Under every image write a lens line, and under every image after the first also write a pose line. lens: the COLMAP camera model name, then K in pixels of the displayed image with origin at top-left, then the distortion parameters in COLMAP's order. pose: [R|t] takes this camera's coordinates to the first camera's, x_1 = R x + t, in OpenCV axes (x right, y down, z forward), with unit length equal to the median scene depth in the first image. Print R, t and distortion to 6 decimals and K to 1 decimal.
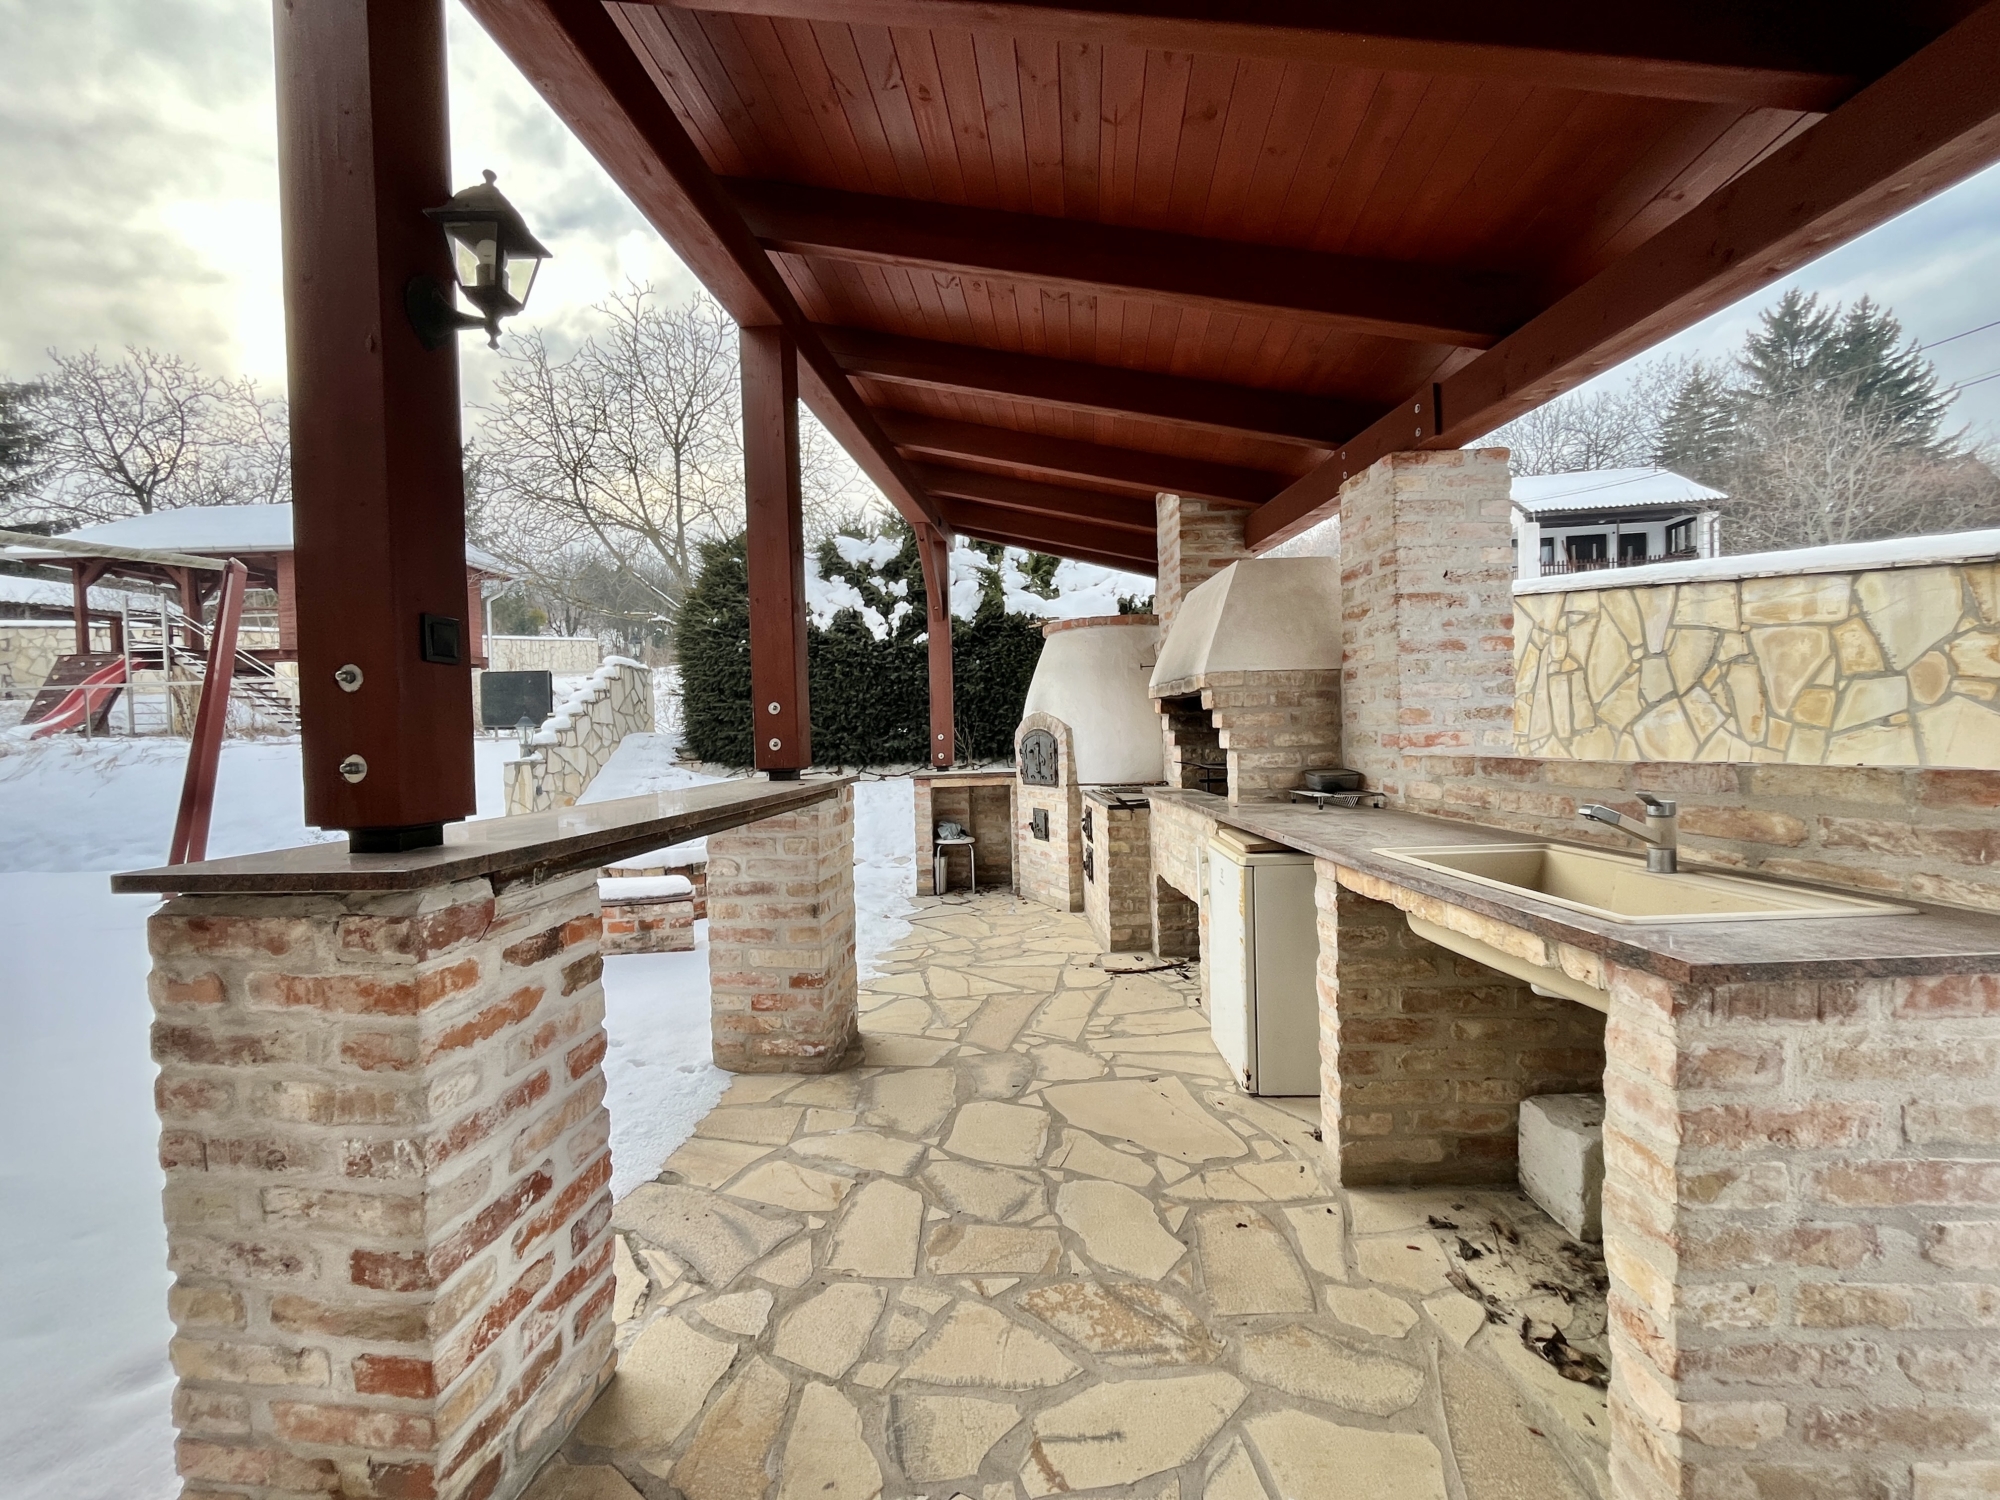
lens RADIAL K [[802.8, 0, 1000.0], [0, 802.8, 750.0], [0, 0, 1]] dist [-0.000325, -0.000020]
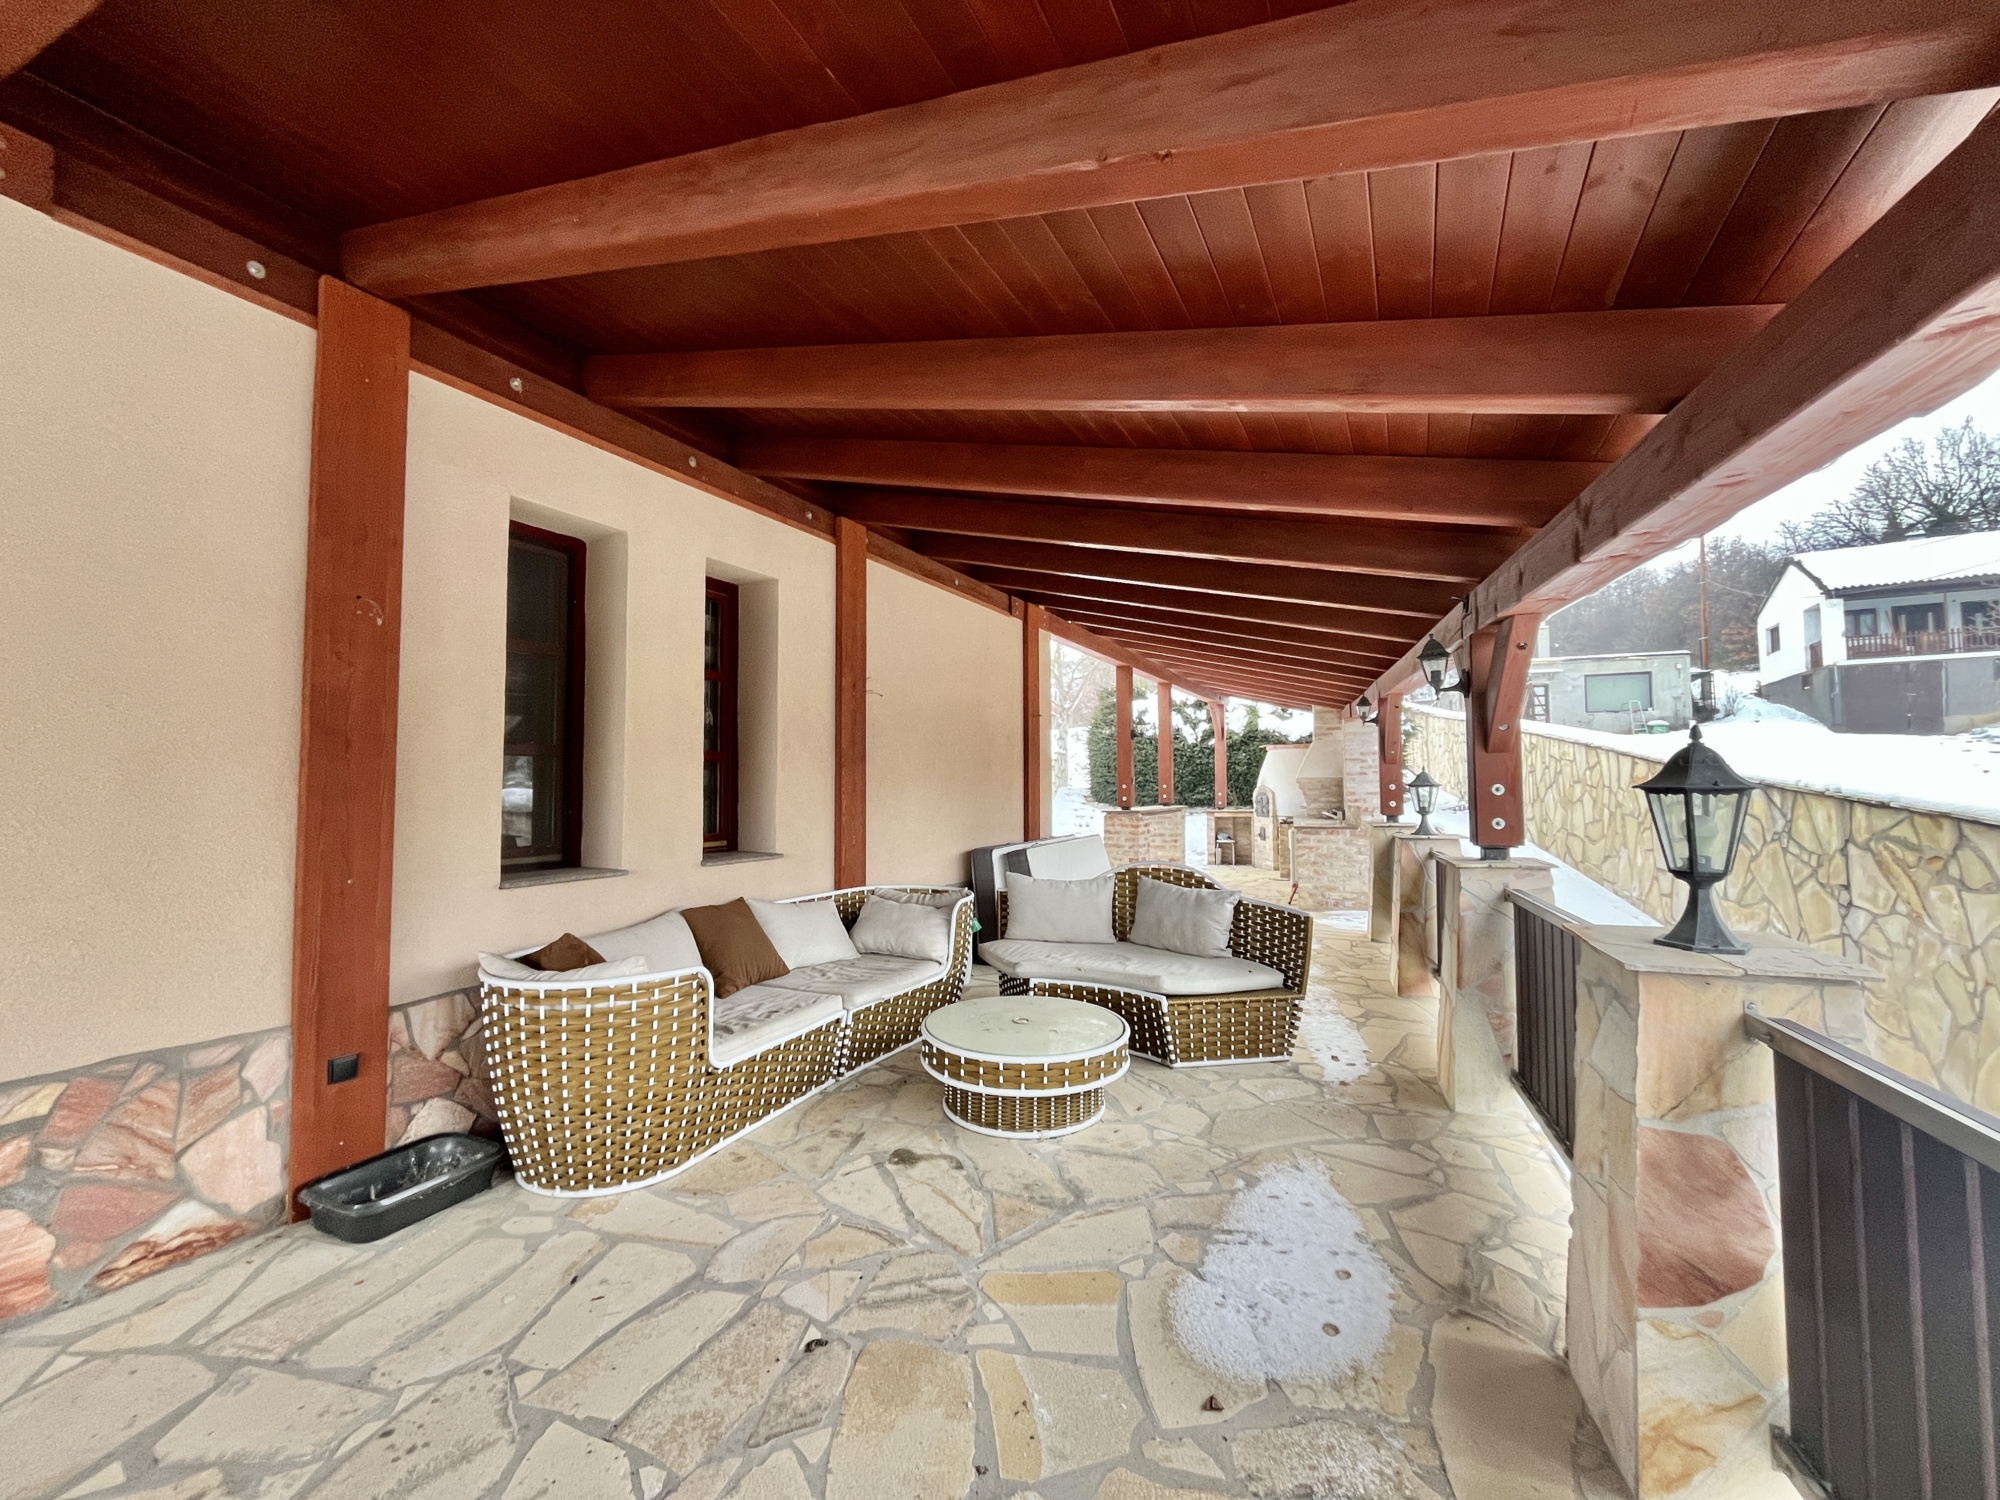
lens RADIAL K [[802.8, 0, 1000.0], [0, 802.8, 750.0], [0, 0, 1]] dist [-0.000325, -0.000020]
pose [[0.931619, 0.007019, -0.363368, 0.150081], [-0.029775, 0.997927, -0.057062, 0.005854], [0.362214, 0.063980, 0.929896, -1.160692]]
